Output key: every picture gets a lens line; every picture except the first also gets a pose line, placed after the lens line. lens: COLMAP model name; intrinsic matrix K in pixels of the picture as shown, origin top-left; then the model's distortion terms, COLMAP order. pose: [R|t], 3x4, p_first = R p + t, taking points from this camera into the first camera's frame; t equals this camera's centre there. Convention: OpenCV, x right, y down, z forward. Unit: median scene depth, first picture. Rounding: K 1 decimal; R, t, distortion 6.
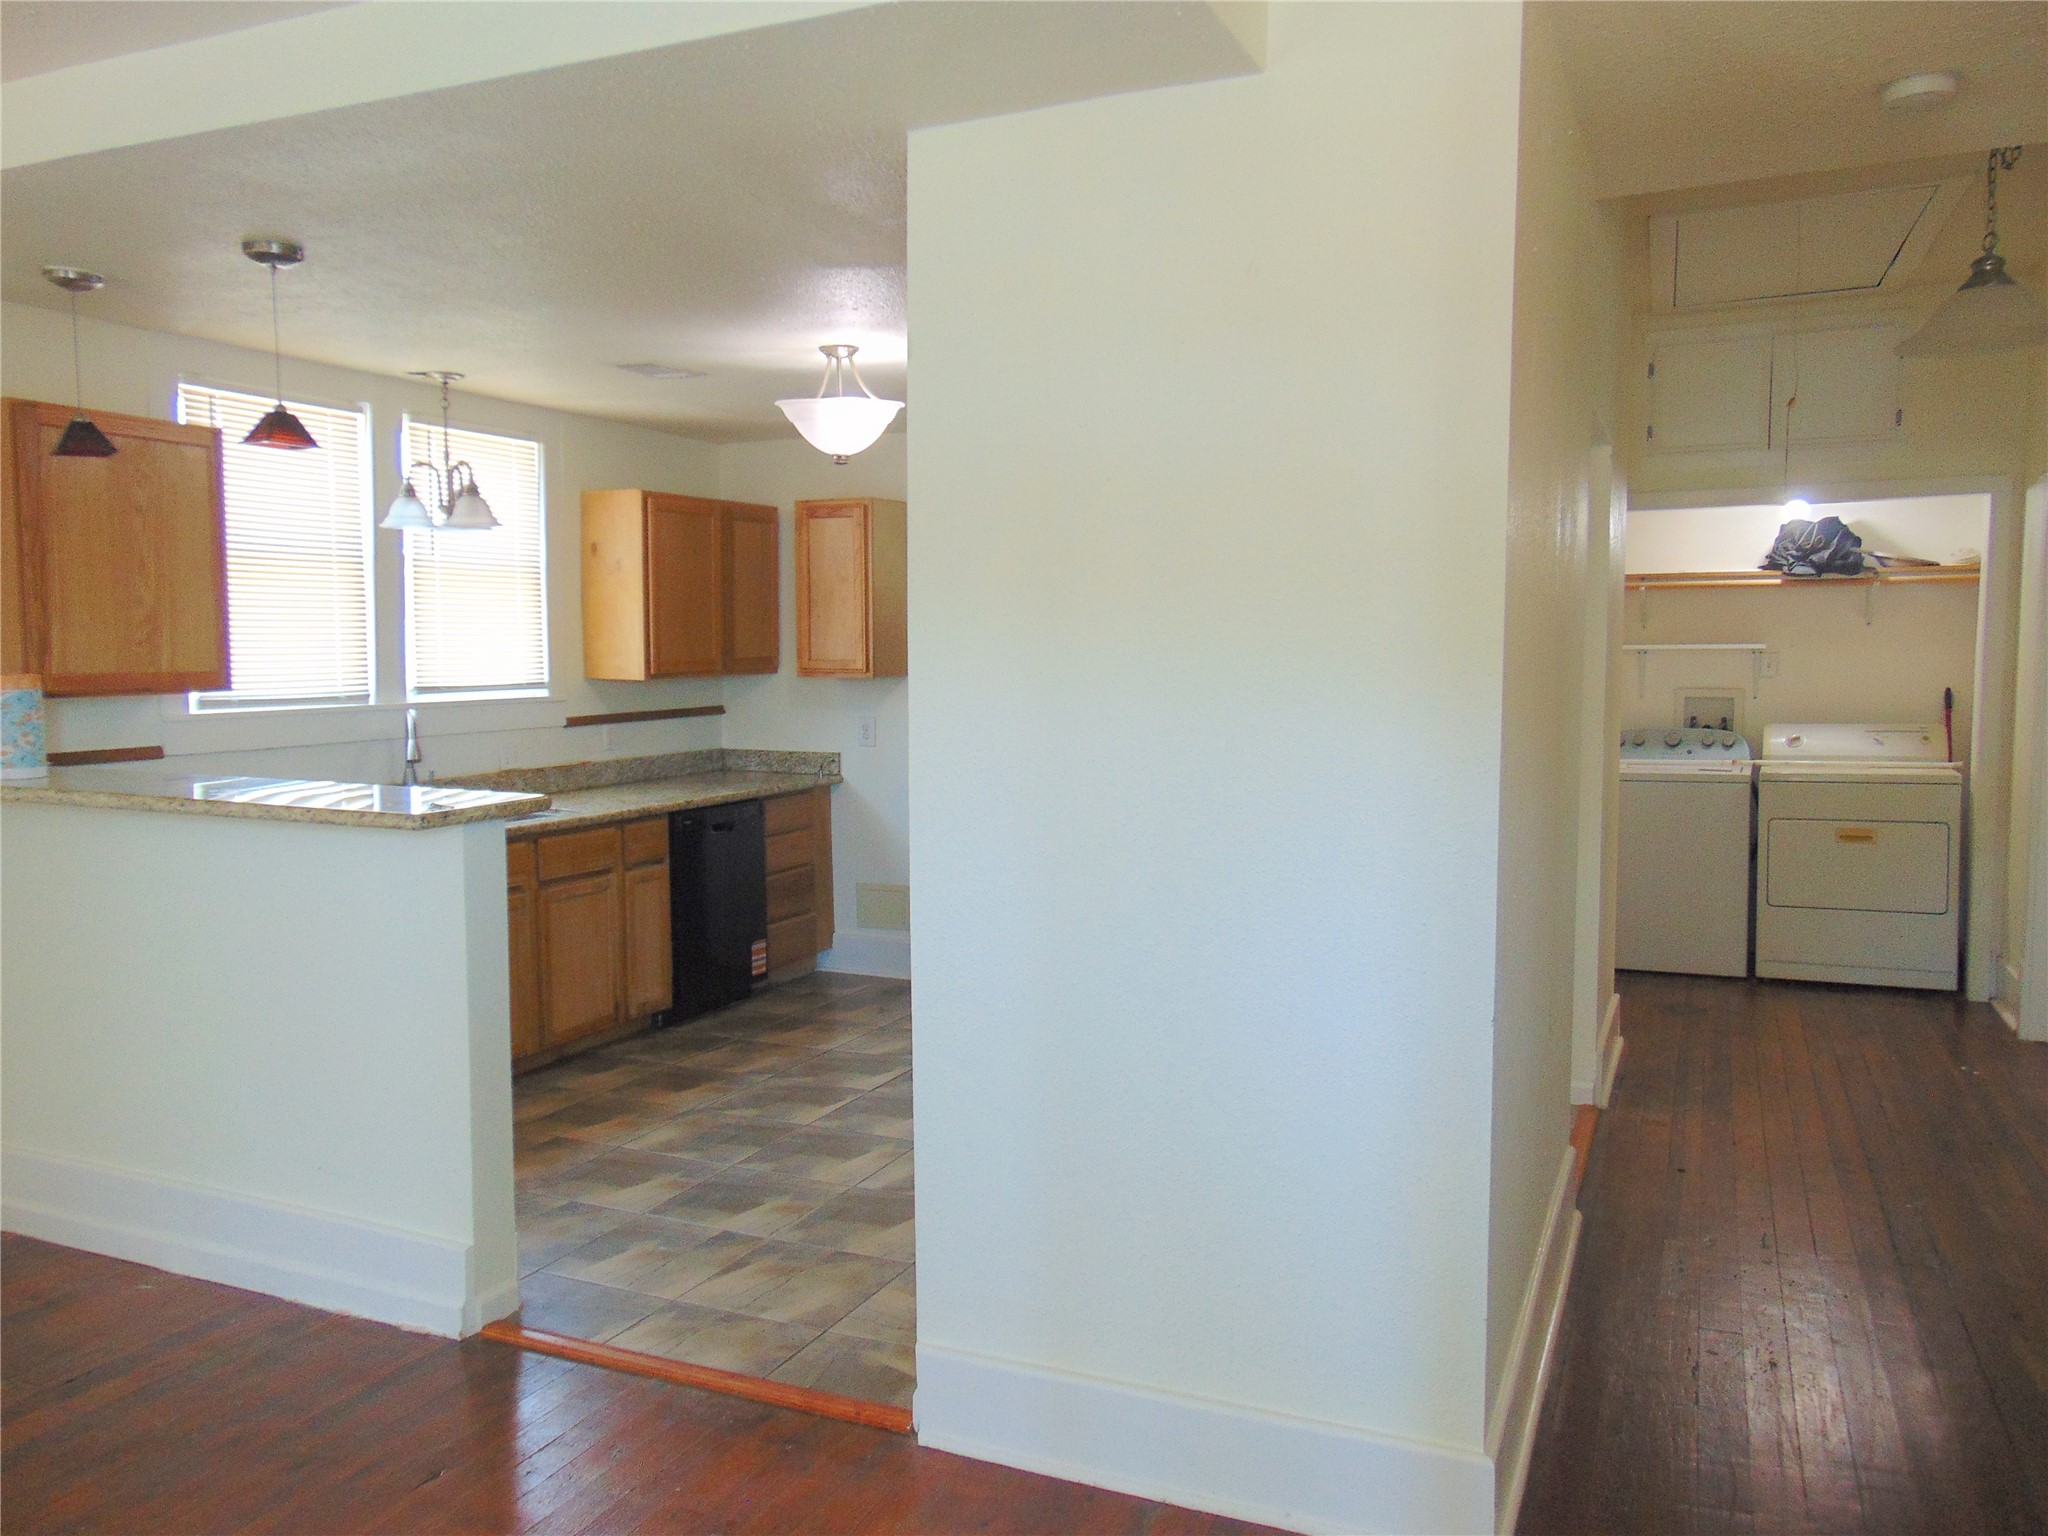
lens RADIAL K [[1544.4, 0, 1017.2], [0, 1544.4, 777.2], [0, 0, 1]] dist [-0.033160, 0.081395]
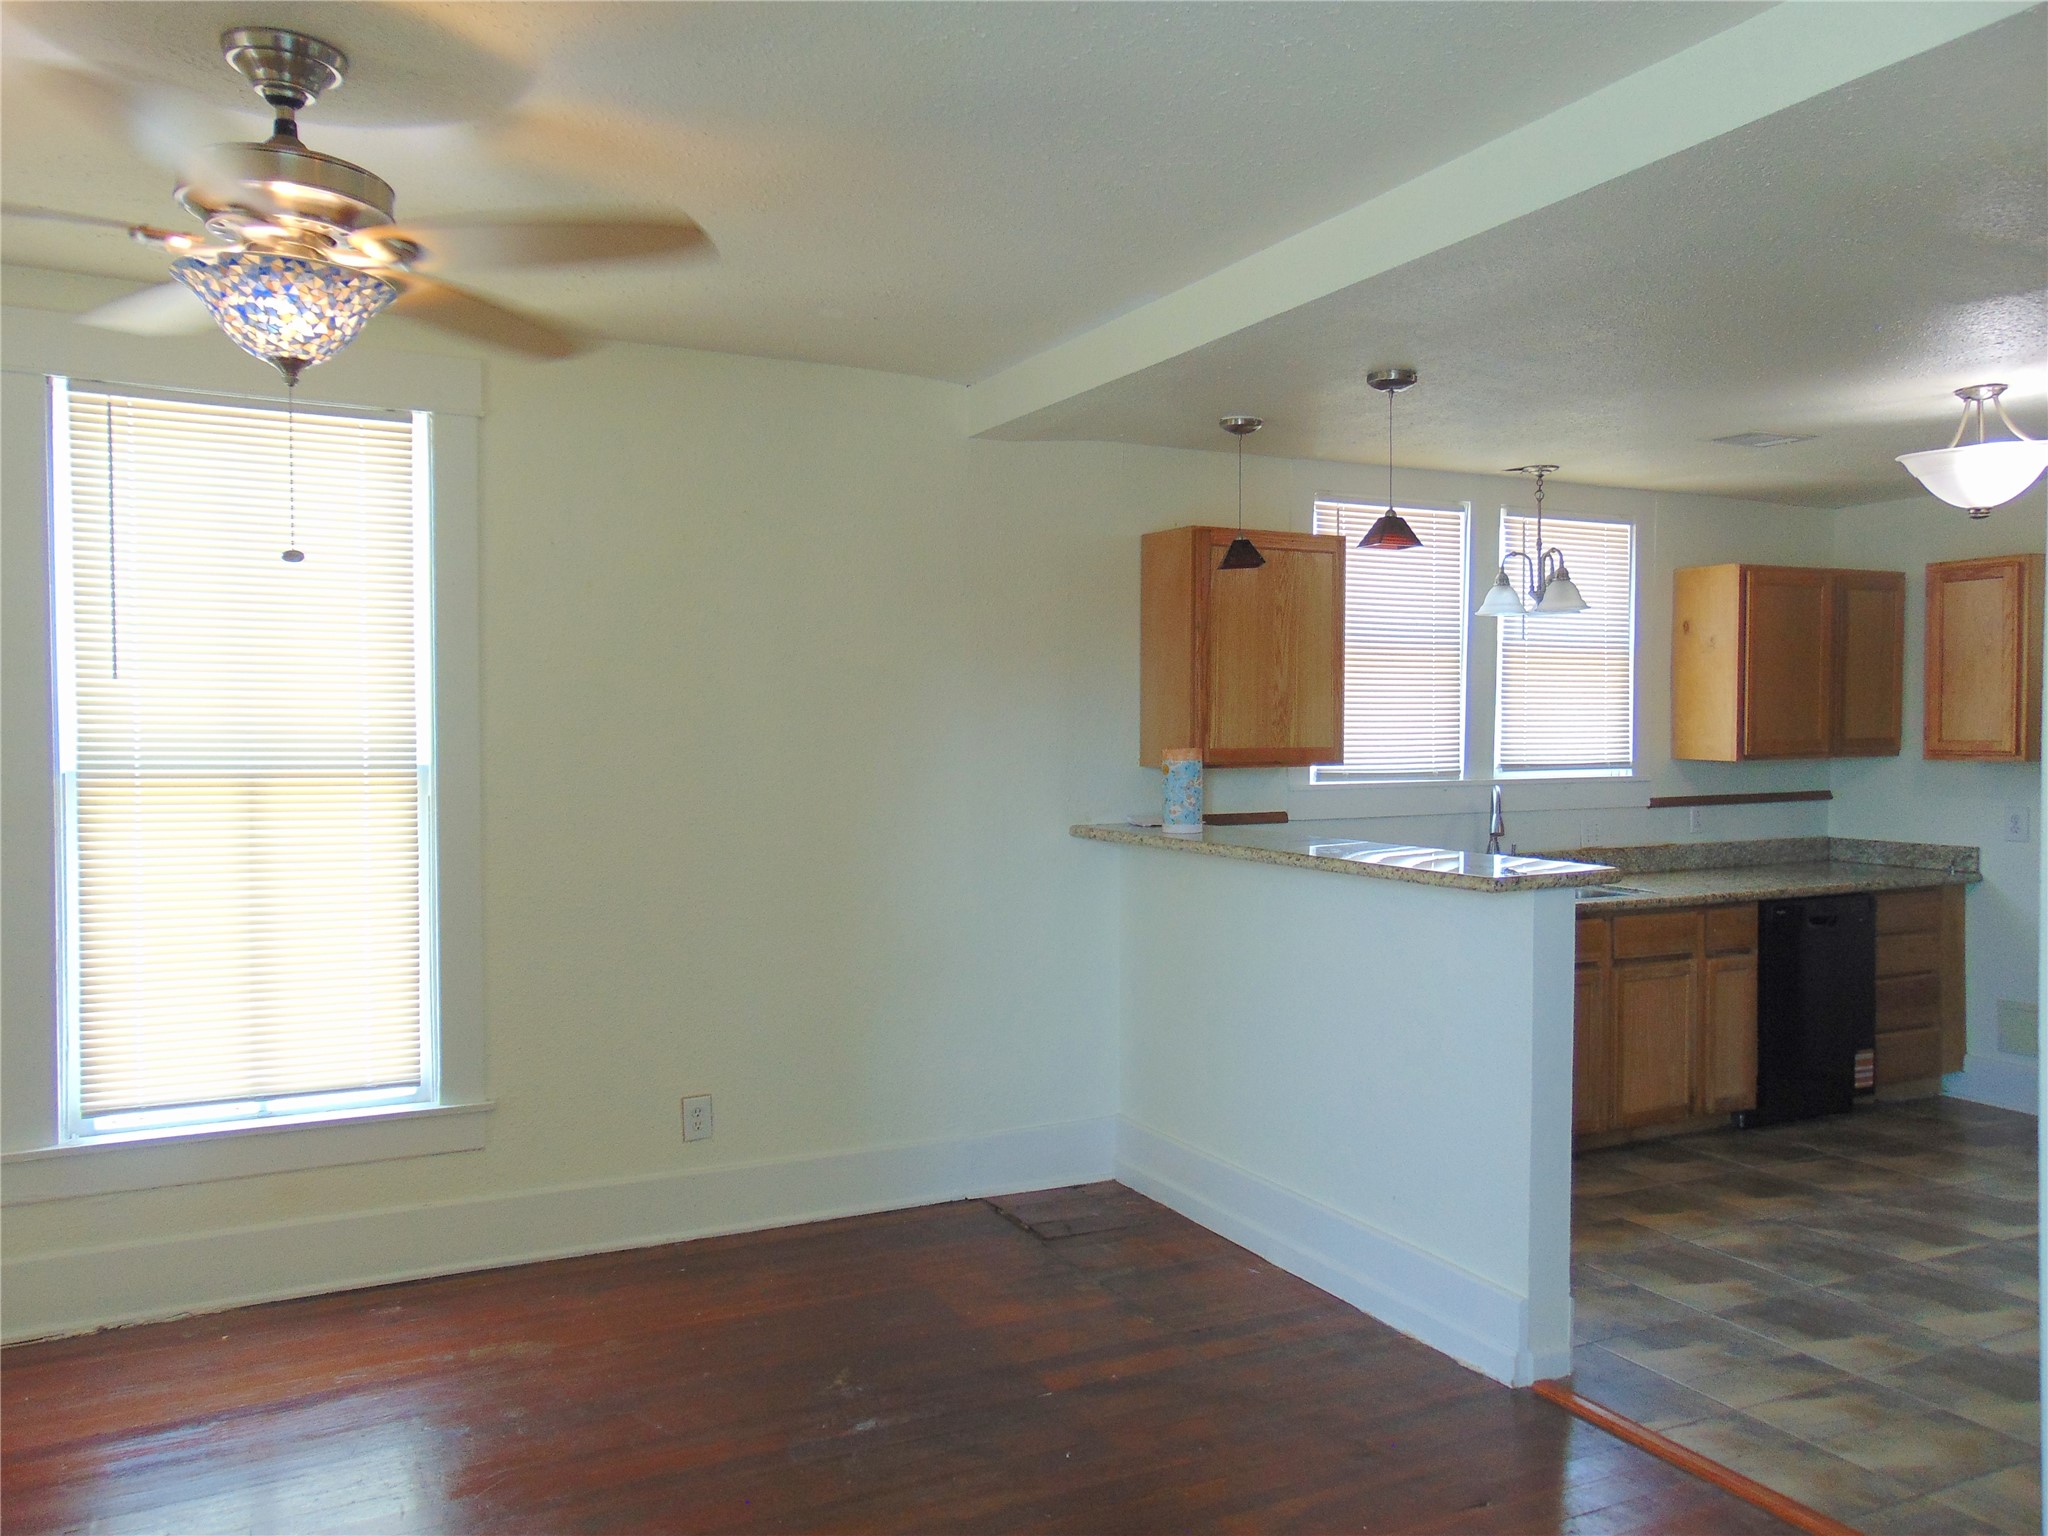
lens RADIAL K [[1544.4, 0, 1017.2], [0, 1544.4, 777.2], [0, 0, 1]] dist [-0.033160, 0.081395]
pose [[0.775452, 0.016909, -0.631181, 0.017932], [-0.051857, 0.997970, -0.036975, 0.006529], [0.629274, 0.061404, 0.774754, -0.025723]]
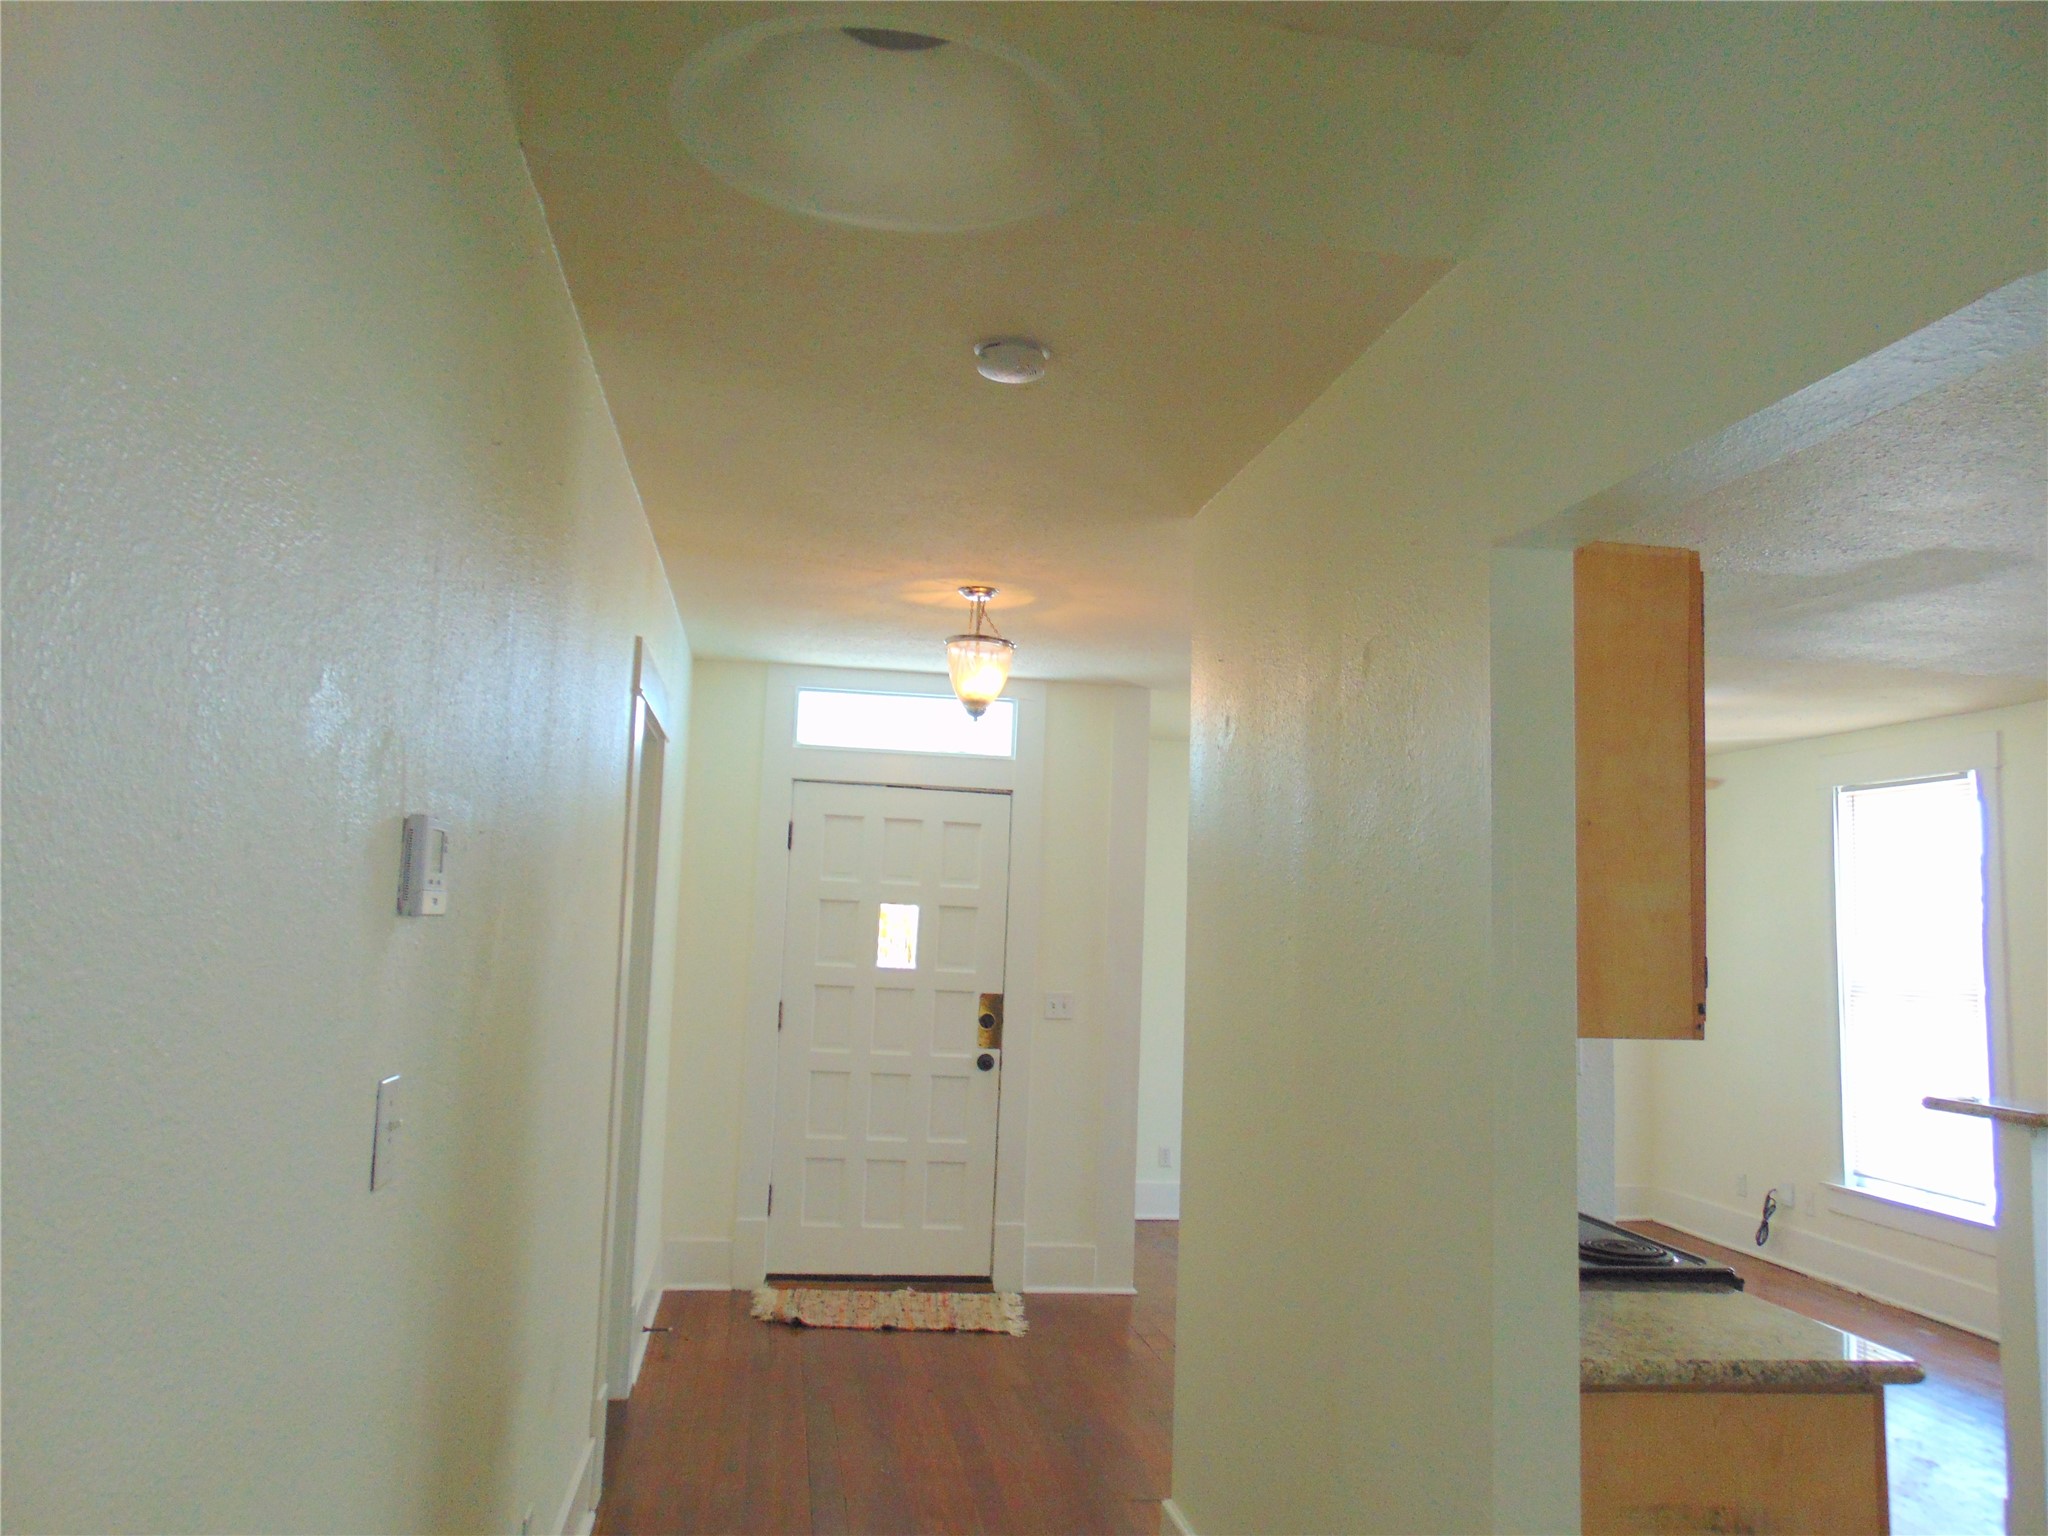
lens RADIAL K [[1544.4, 0, 1017.2], [0, 1544.4, 777.2], [0, 0, 1]] dist [-0.033160, 0.081395]
pose [[-0.851946, -0.087196, -0.516318, 0.575583], [-0.083719, 0.996036, -0.030071, -0.083464], [0.516893, 0.017607, -0.855869, 1.035143]]
